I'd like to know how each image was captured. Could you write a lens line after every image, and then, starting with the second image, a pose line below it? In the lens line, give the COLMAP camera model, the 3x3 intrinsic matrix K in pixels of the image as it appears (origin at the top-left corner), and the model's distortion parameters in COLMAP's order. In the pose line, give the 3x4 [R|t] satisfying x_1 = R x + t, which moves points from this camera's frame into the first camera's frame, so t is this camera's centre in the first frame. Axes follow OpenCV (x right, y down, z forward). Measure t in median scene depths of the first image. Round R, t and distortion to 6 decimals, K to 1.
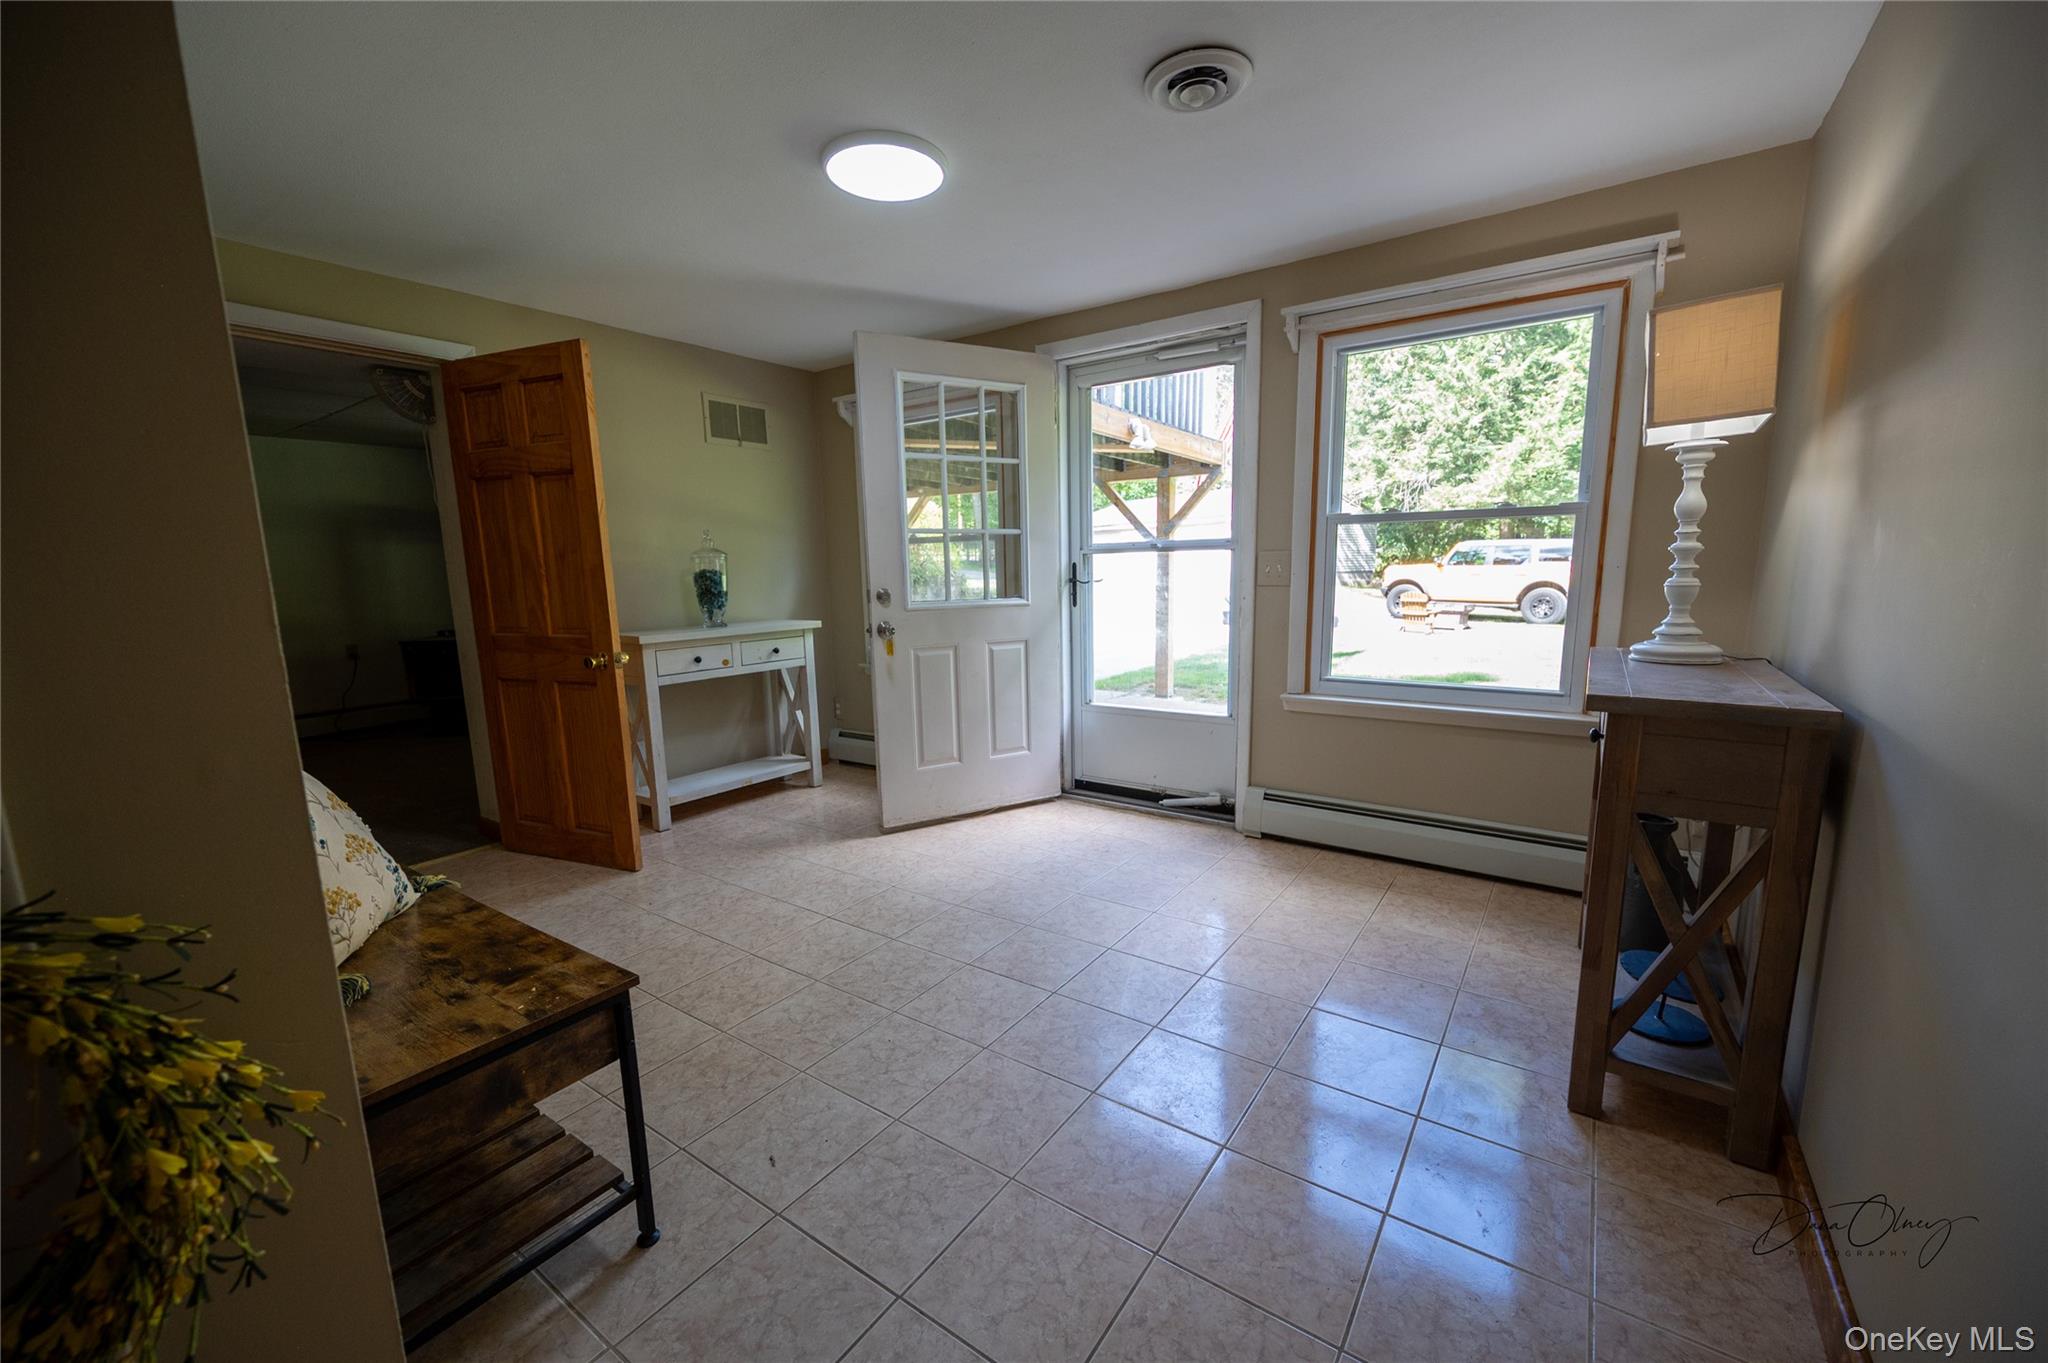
lens RADIAL K [[802.4, 0, 1031.3], [0, 802.4, 689.6], [0, 0, 1]] dist [-0.006785, 0.000059]
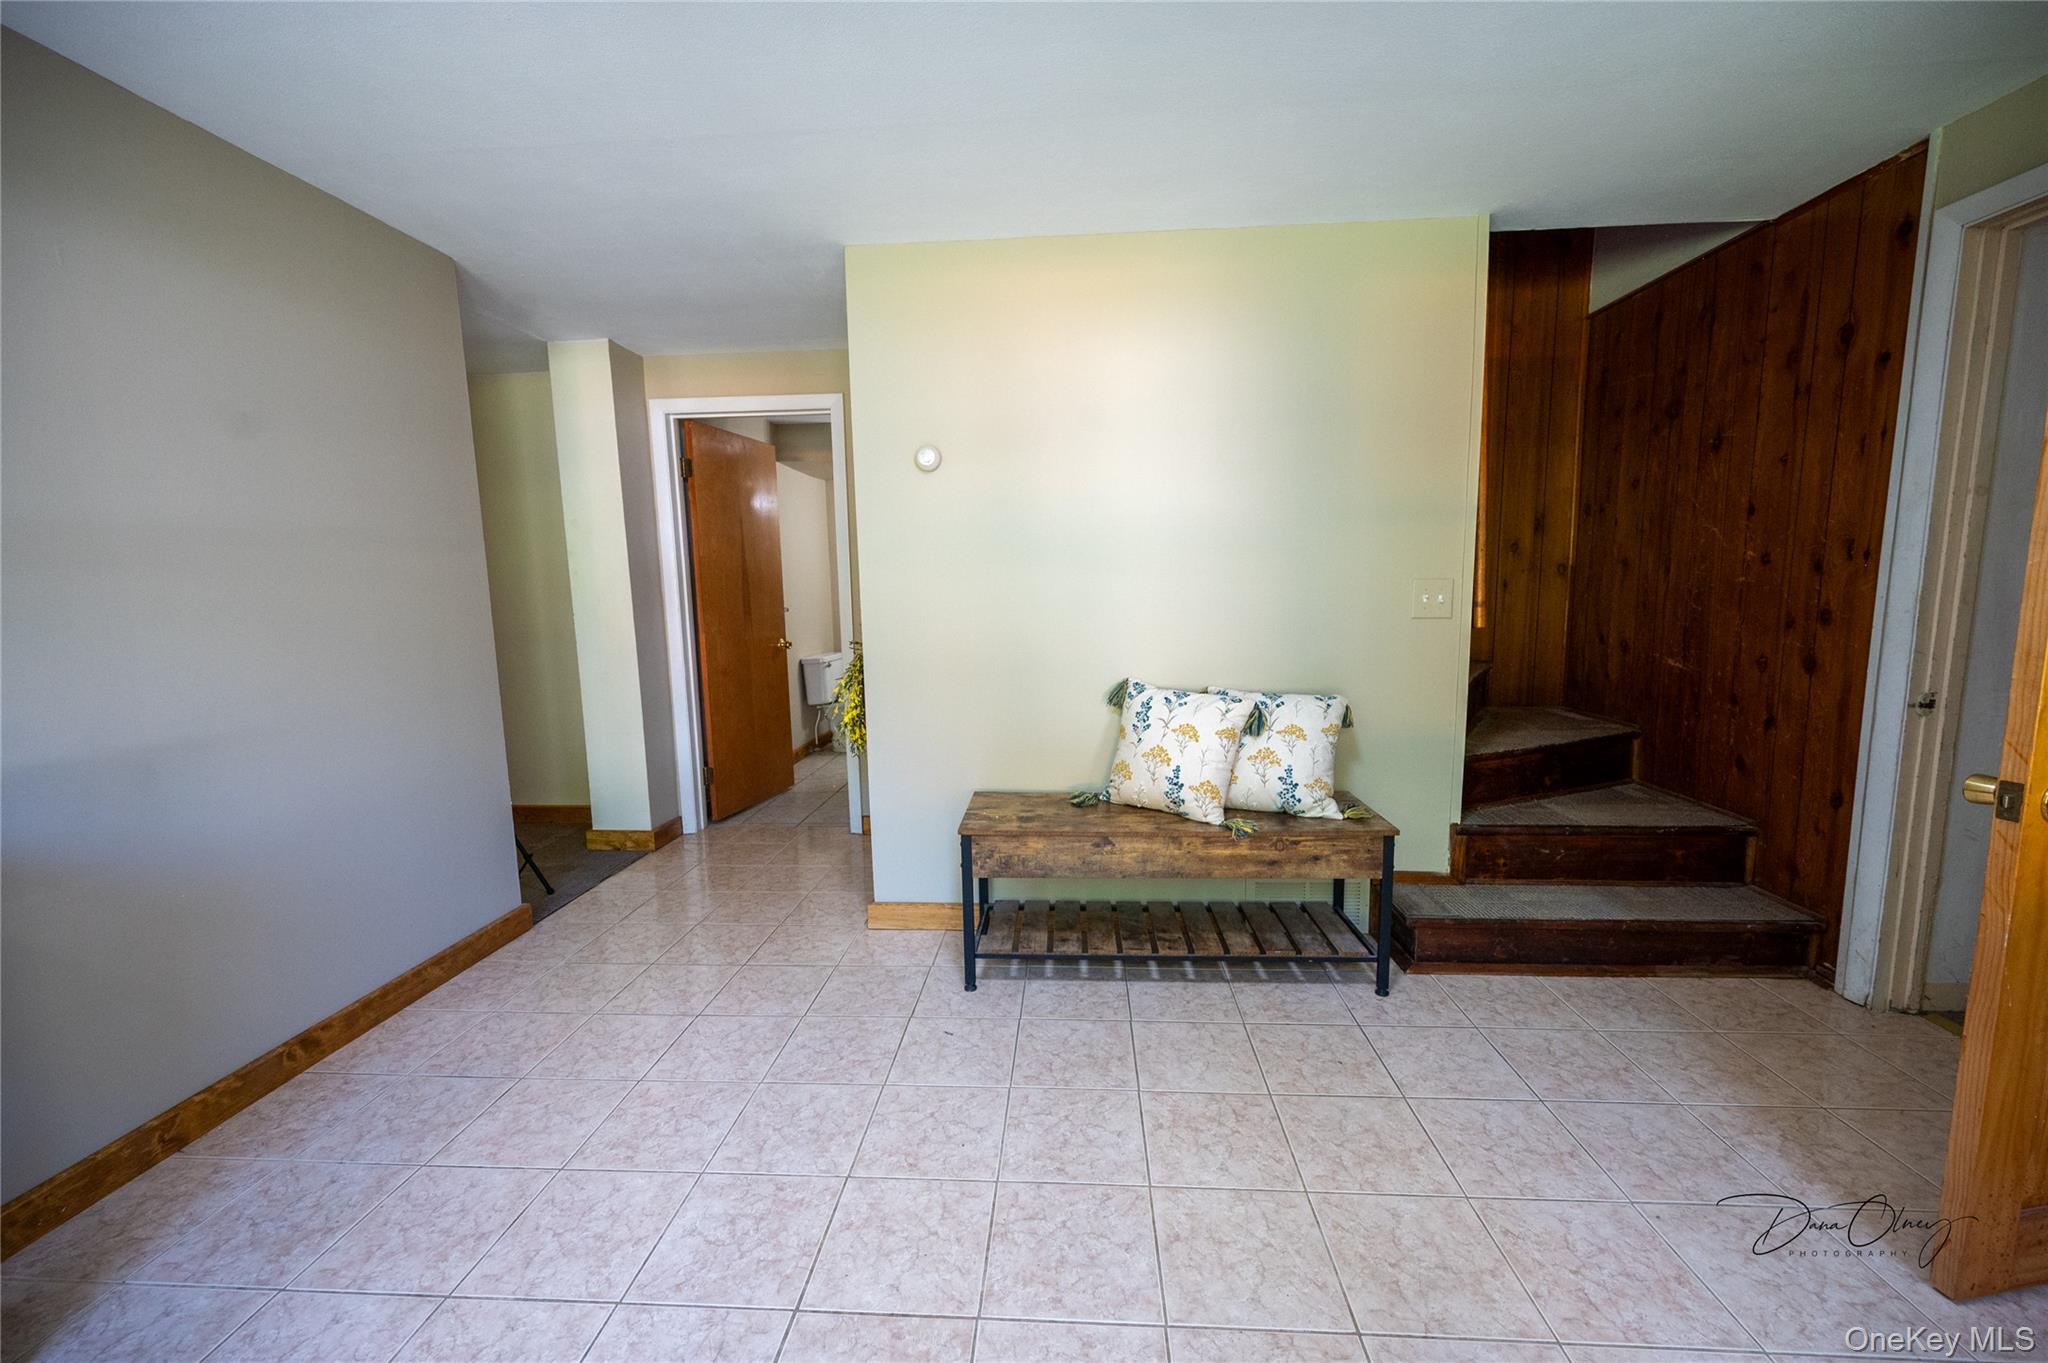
lens RADIAL K [[802.4, 0, 1028.7], [0, 802.4, 685.3], [0, 0, 1]] dist [-0.006785, 0.000059]
pose [[-0.848392, 0.098499, -0.520124, 0.176774], [-0.053102, 0.961745, 0.268749, -0.297431], [0.526698, 0.255625, -0.810707, 1.758465]]
